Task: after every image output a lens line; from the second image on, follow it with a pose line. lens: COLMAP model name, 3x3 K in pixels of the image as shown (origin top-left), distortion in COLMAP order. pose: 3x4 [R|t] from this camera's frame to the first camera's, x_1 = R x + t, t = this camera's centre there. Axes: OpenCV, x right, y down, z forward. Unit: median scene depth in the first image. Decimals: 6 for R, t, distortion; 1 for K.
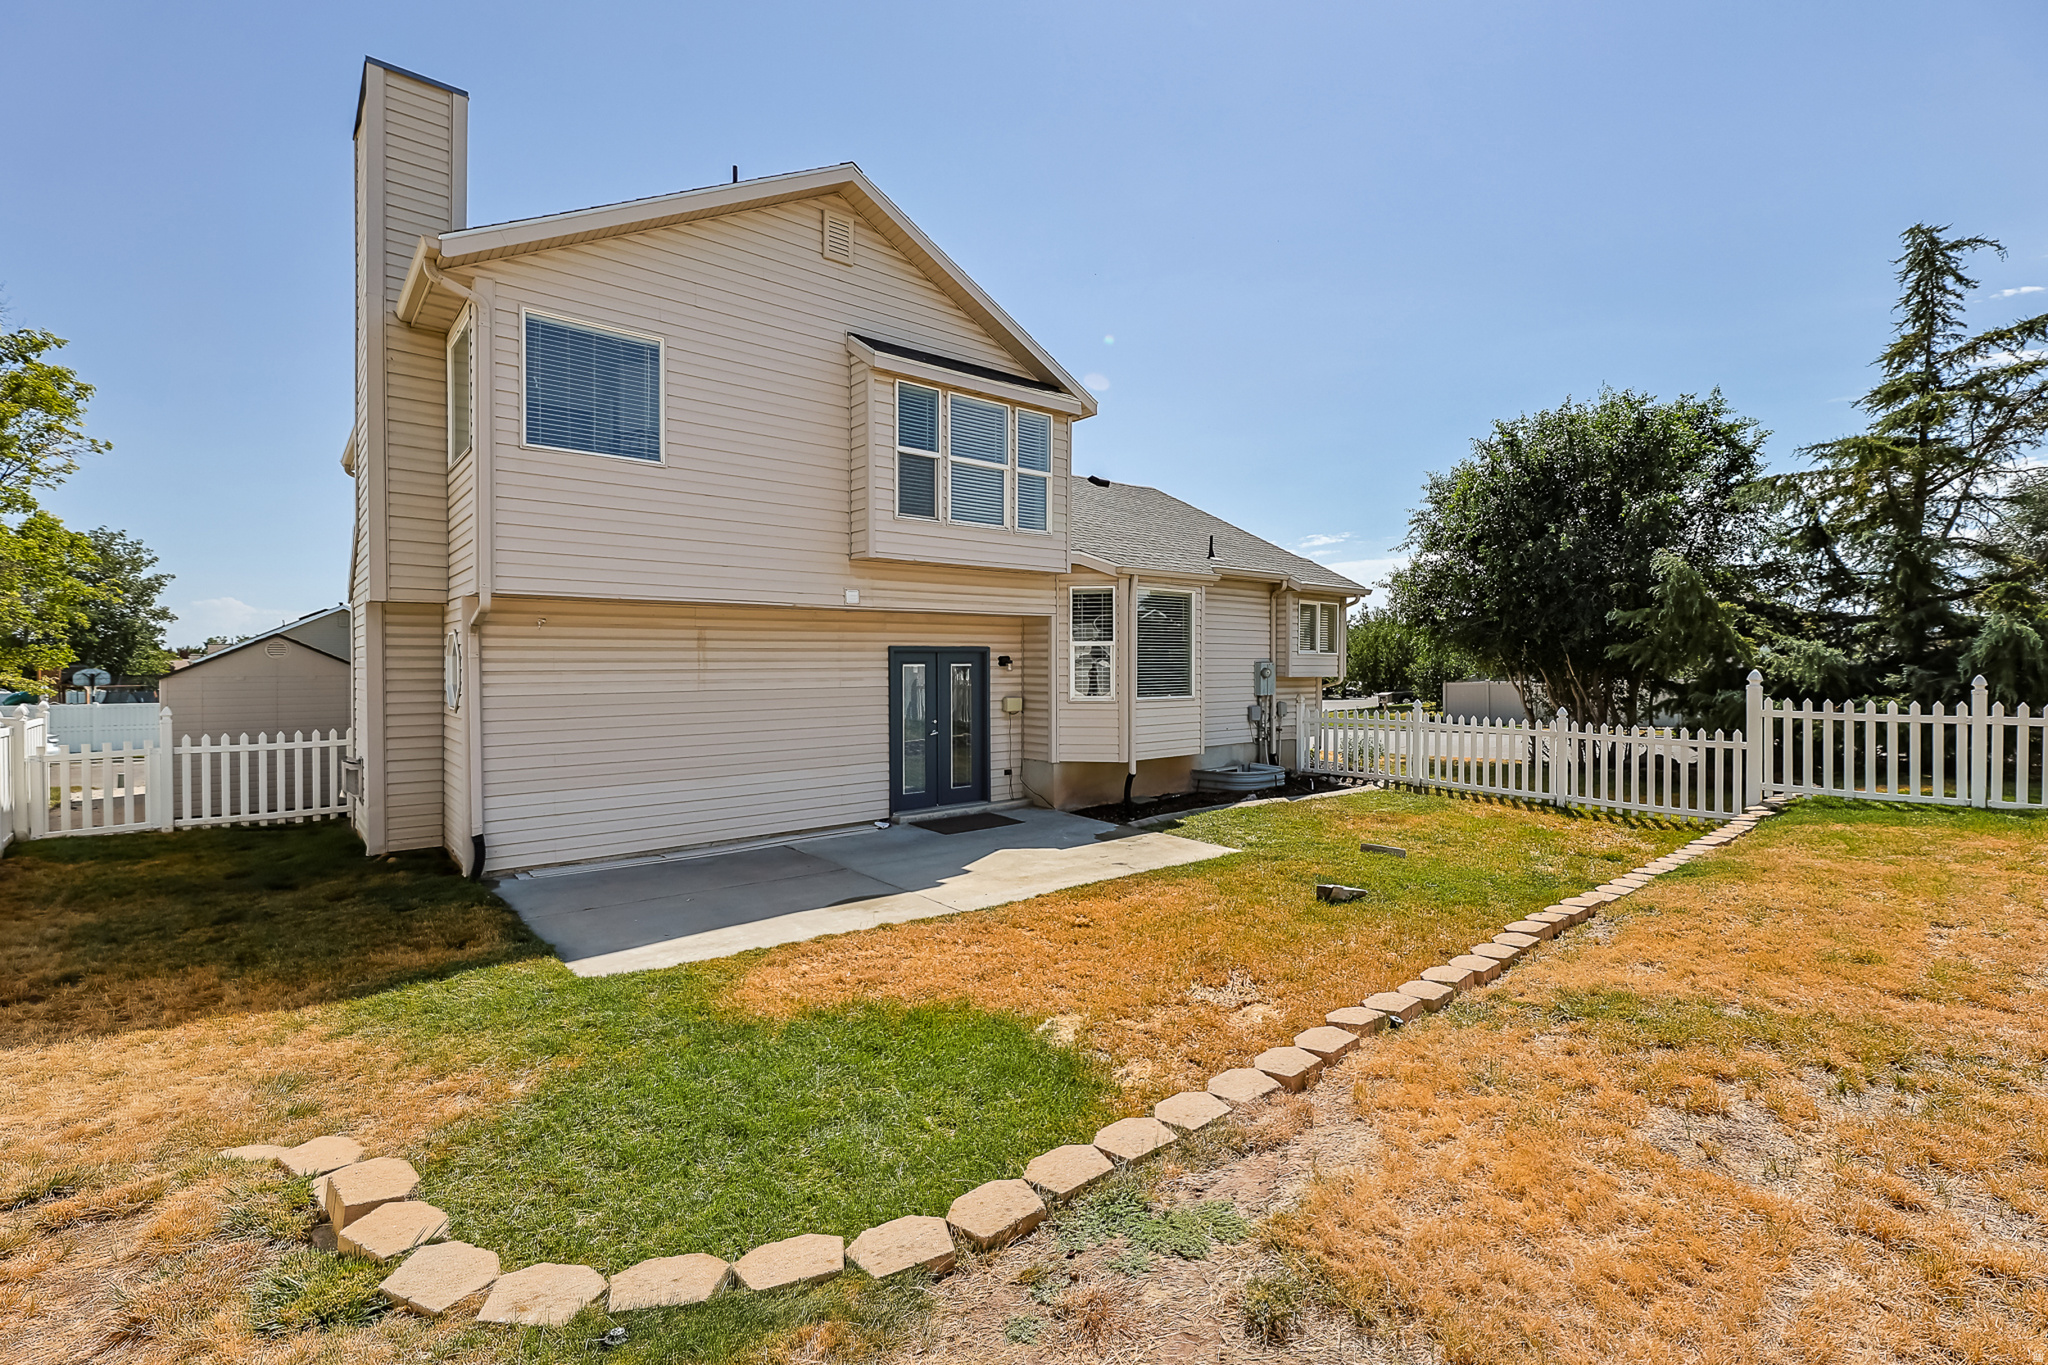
lens RADIAL K [[891.0, 0, 1011.1], [0, 891.0, 674.0], [0, 0, 1]] dist [-0.002196, -0.000291]
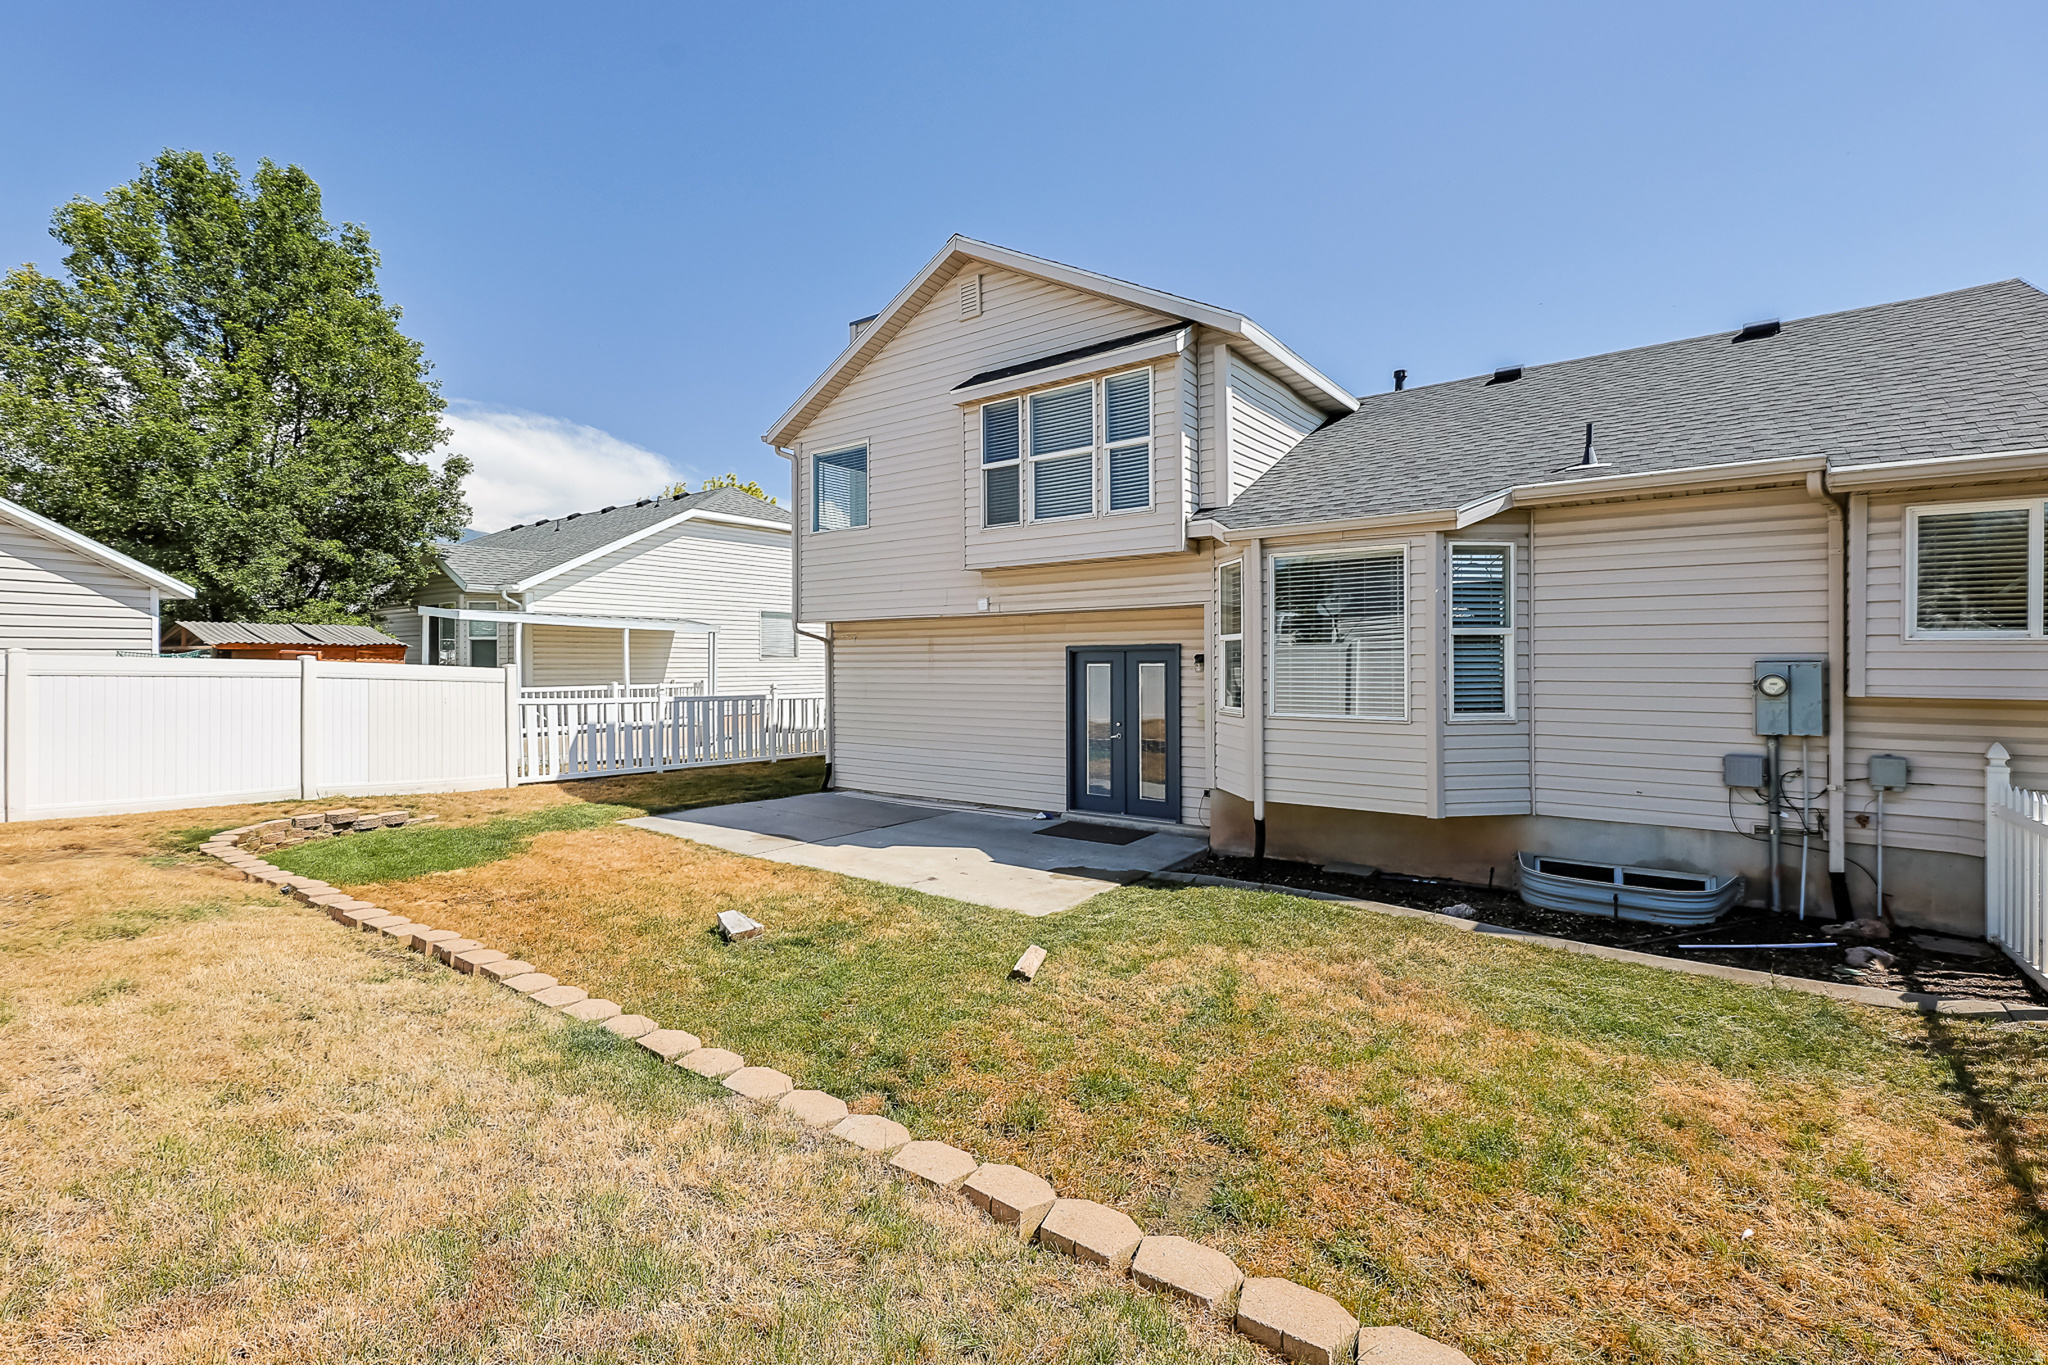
lens RADIAL K [[891.0, 0, 1011.1], [0, 891.0, 674.0], [0, 0, 1]] dist [-0.002196, -0.000291]
pose [[0.245367, 0.016688, -0.969287, 0.854287], [-0.006483, 0.999858, 0.015573, -0.014720], [0.969409, 0.002462, 0.245440, 0.689284]]
